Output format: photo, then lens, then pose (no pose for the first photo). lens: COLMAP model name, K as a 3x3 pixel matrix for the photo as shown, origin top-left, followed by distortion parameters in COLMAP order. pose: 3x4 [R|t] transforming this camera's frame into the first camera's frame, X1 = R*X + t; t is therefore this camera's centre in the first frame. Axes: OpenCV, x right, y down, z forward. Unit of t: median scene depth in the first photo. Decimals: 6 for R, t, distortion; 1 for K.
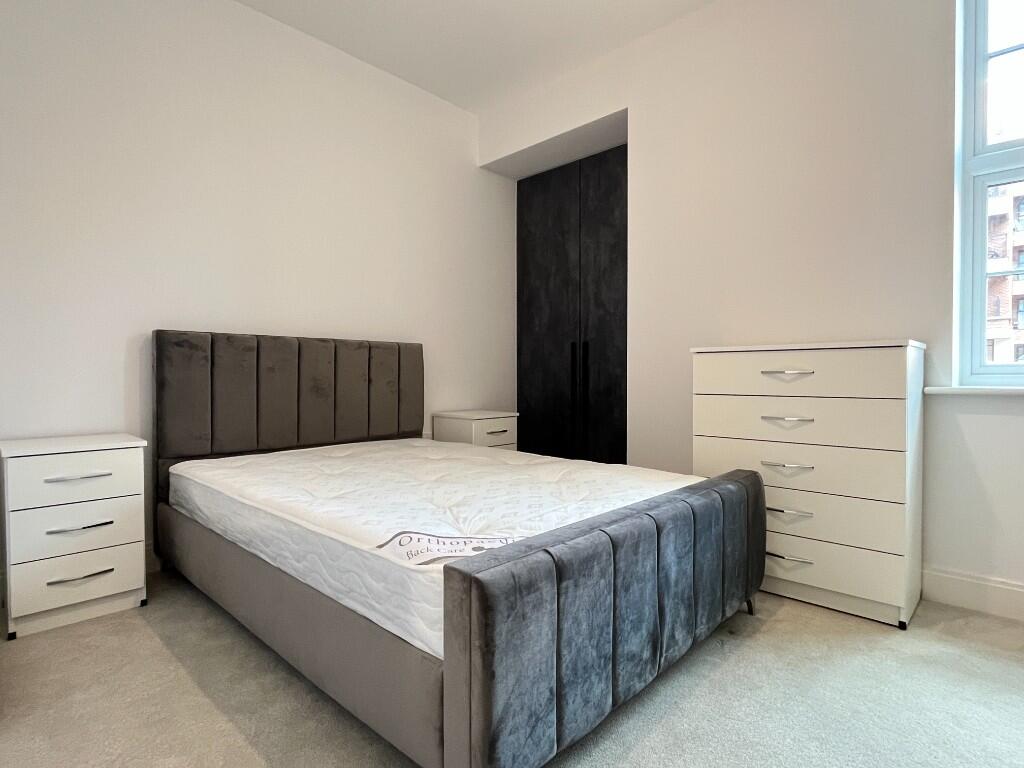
lens RADIAL K [[534.6, 0, 513.5], [0, 534.6, 383.7], [0, 0, 1]] dist [-0.006181, -0.003836]
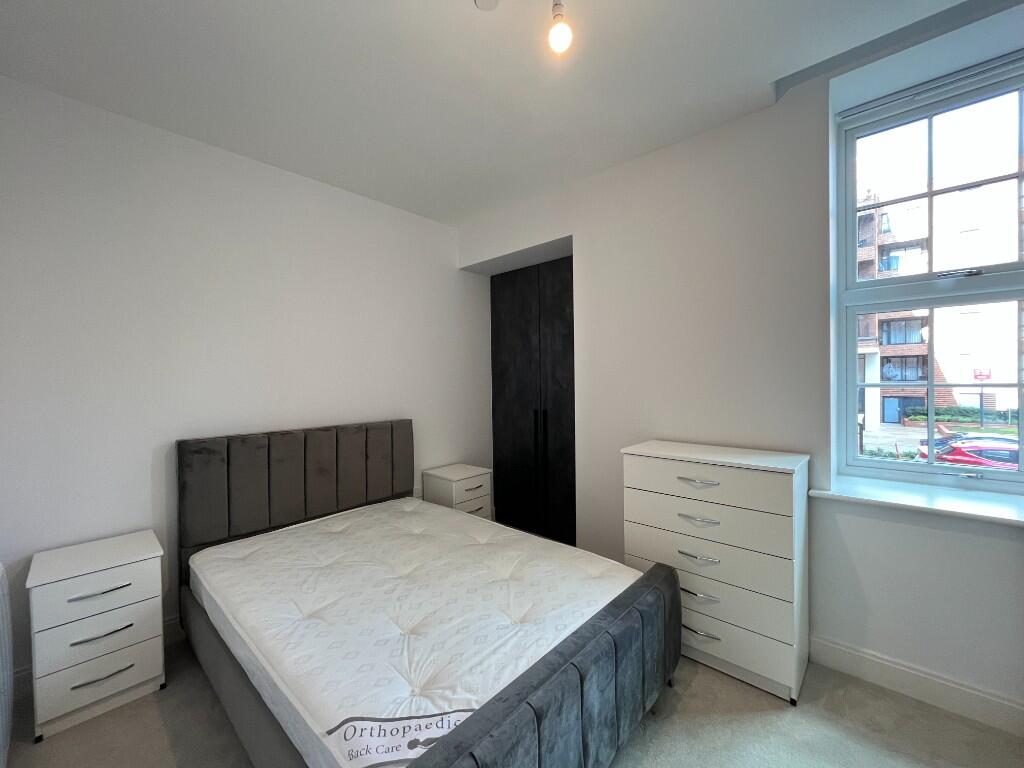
lens RADIAL K [[409.5, 0, 514.0], [0, 409.5, 385.6], [0, 0, 1]] dist [-0.008324, -0.000700]
pose [[0.999629, -0.014064, 0.023342, 0.066072], [0.014212, 0.999880, -0.006187, -0.212026], [-0.023252, 0.006516, 0.999708, 0.066725]]
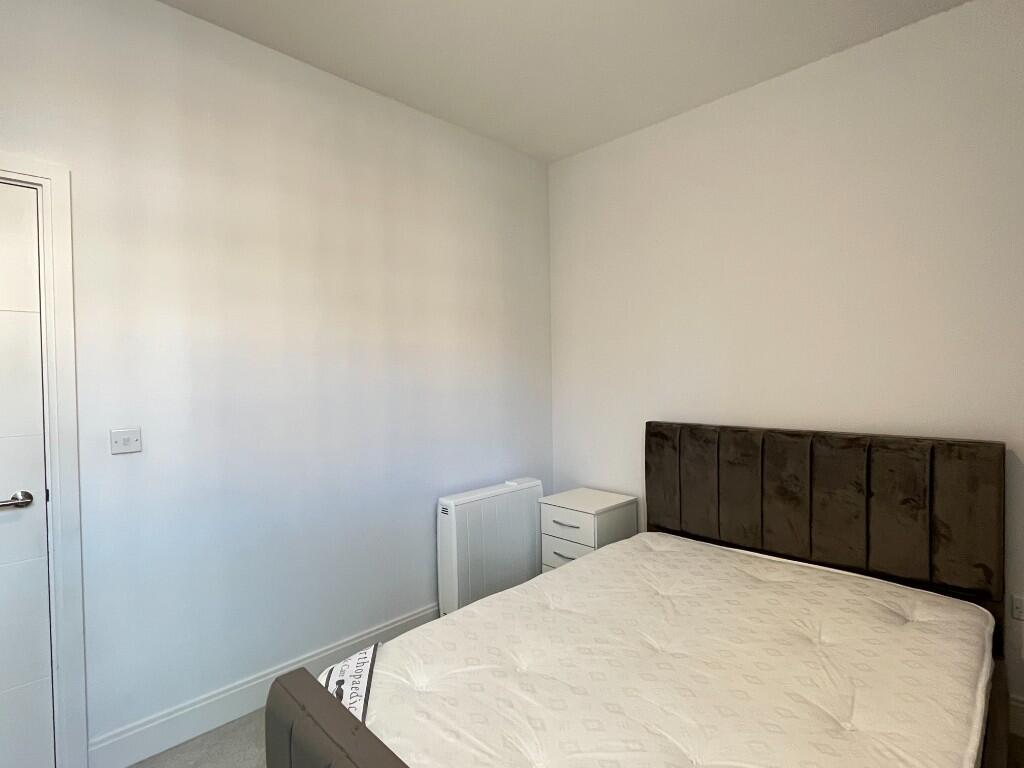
lens RADIAL K [[516.7, 0, 512.8], [0, 516.7, 376.5], [0, 0, 1]] dist [-0.004994, -0.000155]
pose [[-0.025719, 0.004213, -0.999660, 0.579923], [-0.010408, 0.999936, 0.004482, -0.214410], [0.999615, 0.010520, -0.025673, 0.719123]]
